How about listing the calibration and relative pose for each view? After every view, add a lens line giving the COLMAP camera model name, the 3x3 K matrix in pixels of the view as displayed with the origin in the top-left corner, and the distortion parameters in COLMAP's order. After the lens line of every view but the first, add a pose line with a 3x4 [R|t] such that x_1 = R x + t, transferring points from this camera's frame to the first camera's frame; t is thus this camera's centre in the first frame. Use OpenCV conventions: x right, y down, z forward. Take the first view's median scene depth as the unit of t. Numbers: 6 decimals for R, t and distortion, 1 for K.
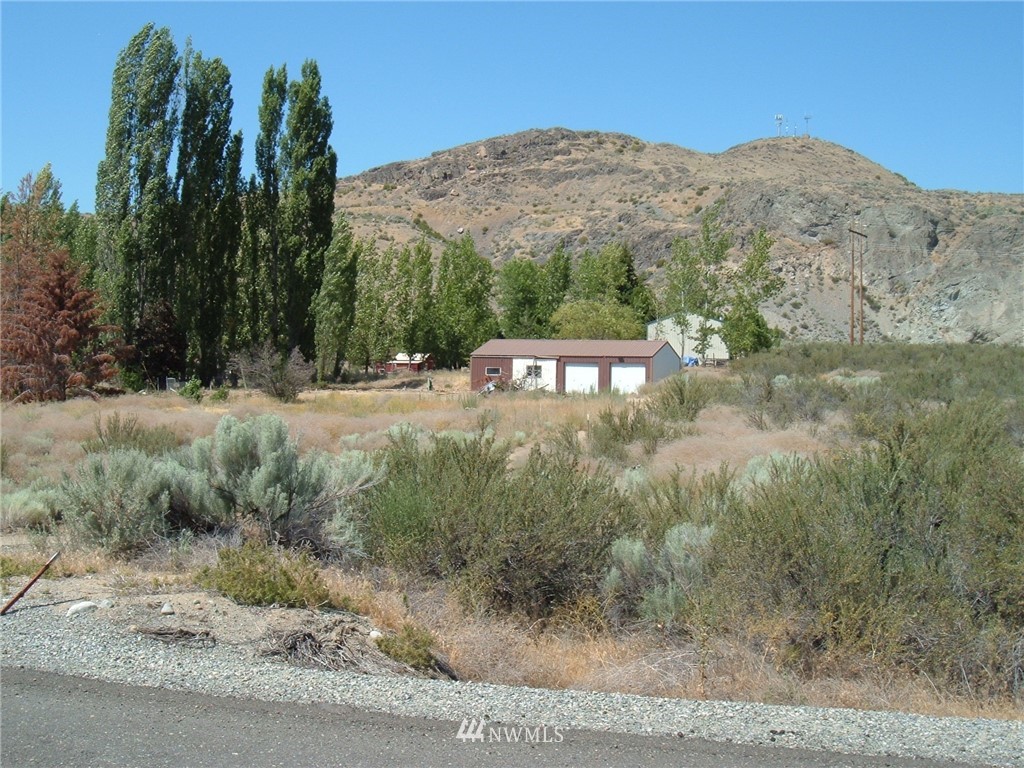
lens RADIAL K [[1210.8, 0, 511.3], [0, 1210.8, 383.9], [0, 0, 1]] dist [-0.071878, 0.000000]
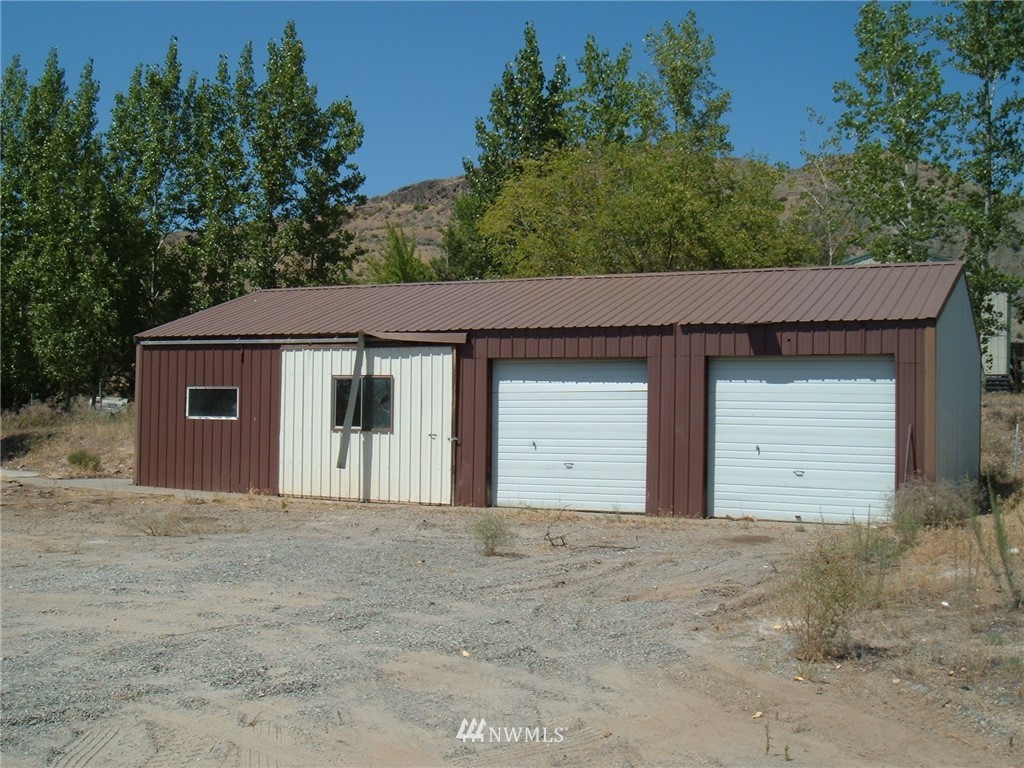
lens RADIAL K [[1210.8, 0, 513.3], [0, 1210.8, 383.7], [0, 0, 1]] dist [-0.071878, 0.000000]
pose [[0.998895, 0.000695, -0.046992, 0.057174], [-0.002440, 0.999310, -0.037072, -0.005667], [0.046934, 0.037146, 0.998207, 0.772804]]
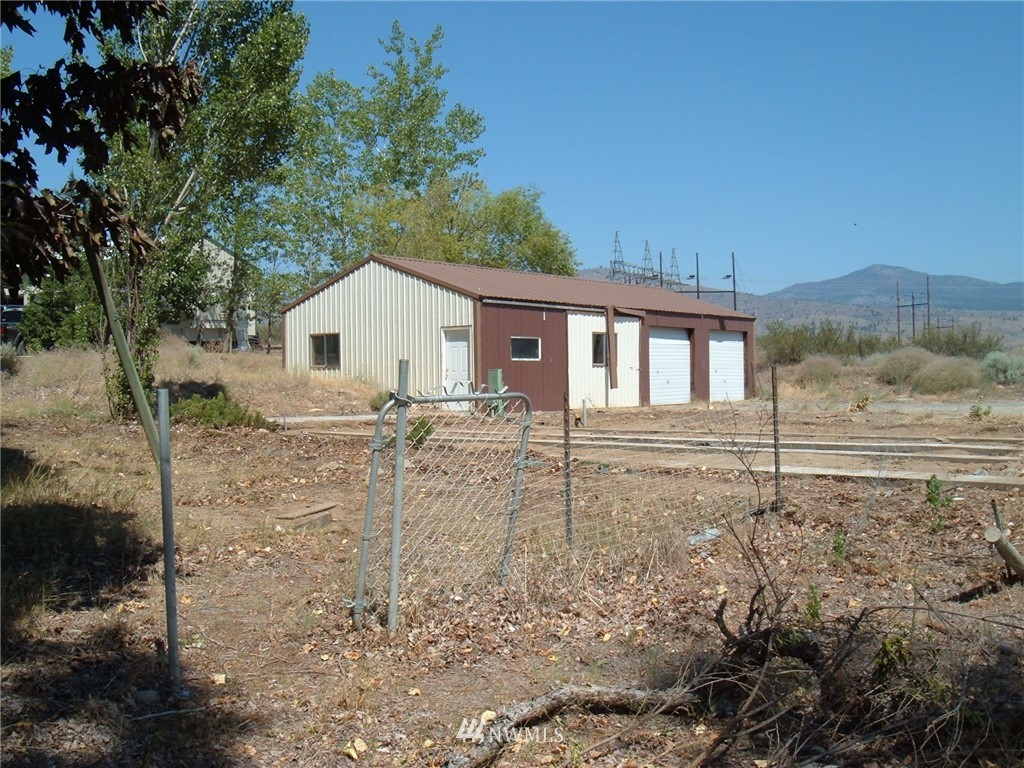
lens RADIAL K [[1210.8, 0, 512.3], [0, 1210.8, 382.5], [0, 0, 1]] dist [-0.071878, 0.000000]
pose [[0.181957, -0.026902, 0.982938, -0.347250], [0.006222, 0.999637, 0.026207, -0.010021], [-0.983287, 0.001347, 0.182059, 0.955414]]
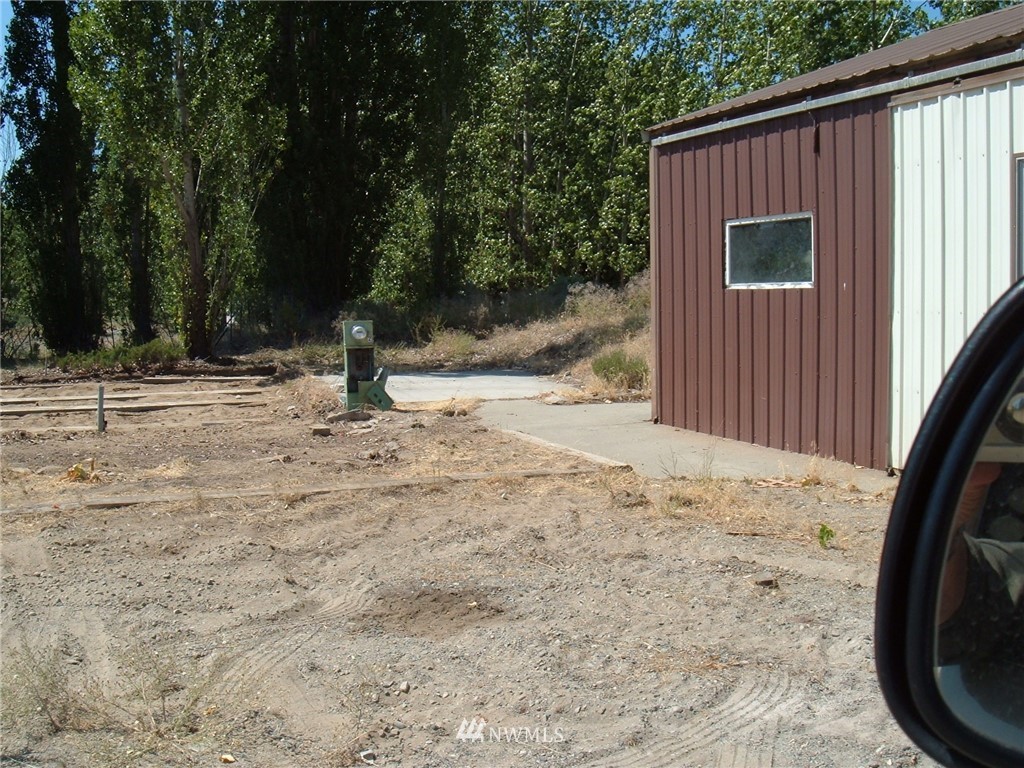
lens RADIAL K [[1210.8, 0, 512.0], [0, 1210.8, 383.8], [0, 0, 1]] dist [-0.071878, 0.000000]
pose [[0.749456, 0.018036, -0.661808, 0.040666], [0.029866, 0.997690, 0.061012, -0.006138], [0.661380, -0.065492, 0.747186, 0.914461]]
